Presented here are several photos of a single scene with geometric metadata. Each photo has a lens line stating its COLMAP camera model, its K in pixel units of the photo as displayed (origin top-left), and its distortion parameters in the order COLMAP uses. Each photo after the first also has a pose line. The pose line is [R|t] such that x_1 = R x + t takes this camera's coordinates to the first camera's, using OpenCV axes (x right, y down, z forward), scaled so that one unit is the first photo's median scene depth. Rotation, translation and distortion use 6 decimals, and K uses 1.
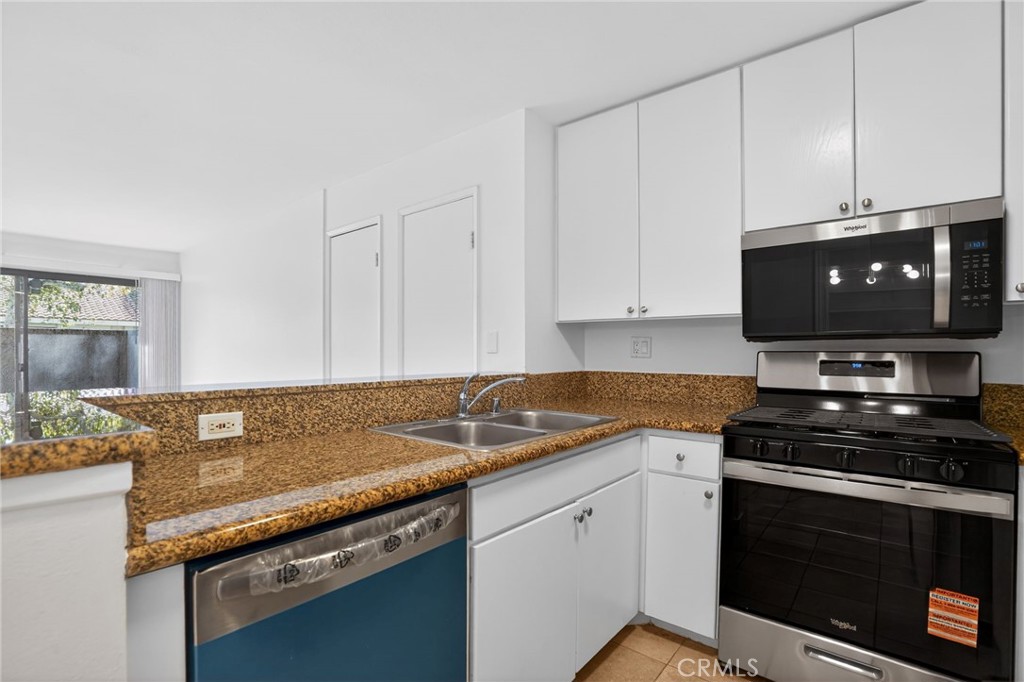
lens RADIAL K [[474.0, 0, 511.5], [0, 474.0, 348.0], [0, 0, 1]] dist [-0.035397, 0.004550]
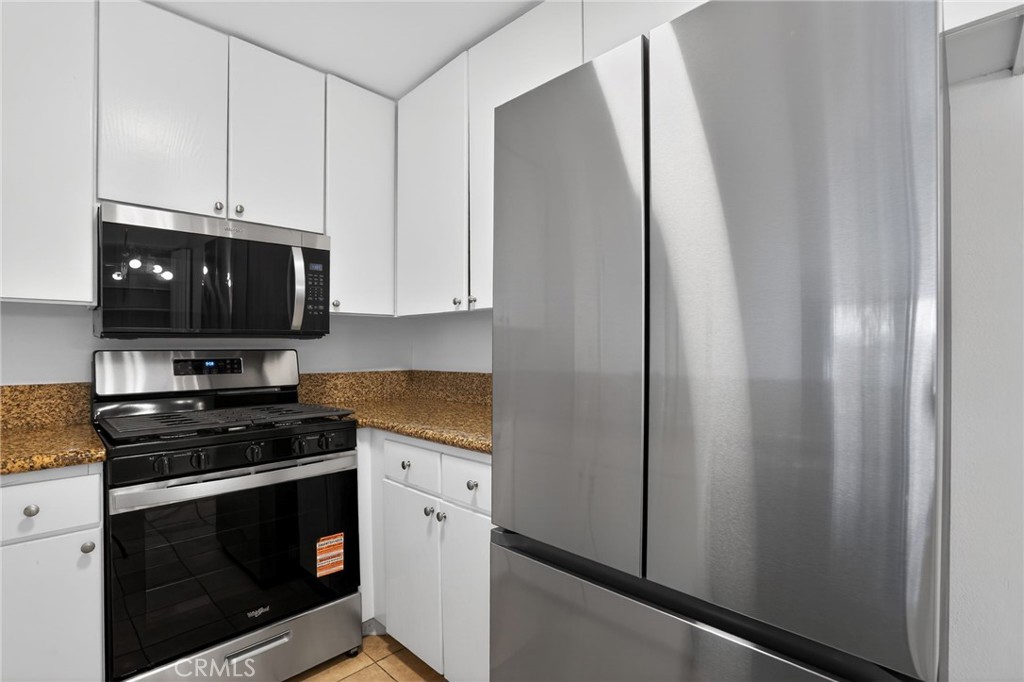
lens RADIAL K [[474.0, 0, 511.1], [0, 474.0, 343.5], [0, 0, 1]] dist [-0.035397, 0.004550]
pose [[0.084517, 0.008531, 0.996386, -0.243569], [0.001667, 0.999961, -0.008703, 0.004130], [-0.996421, 0.002397, 0.084499, 0.296644]]
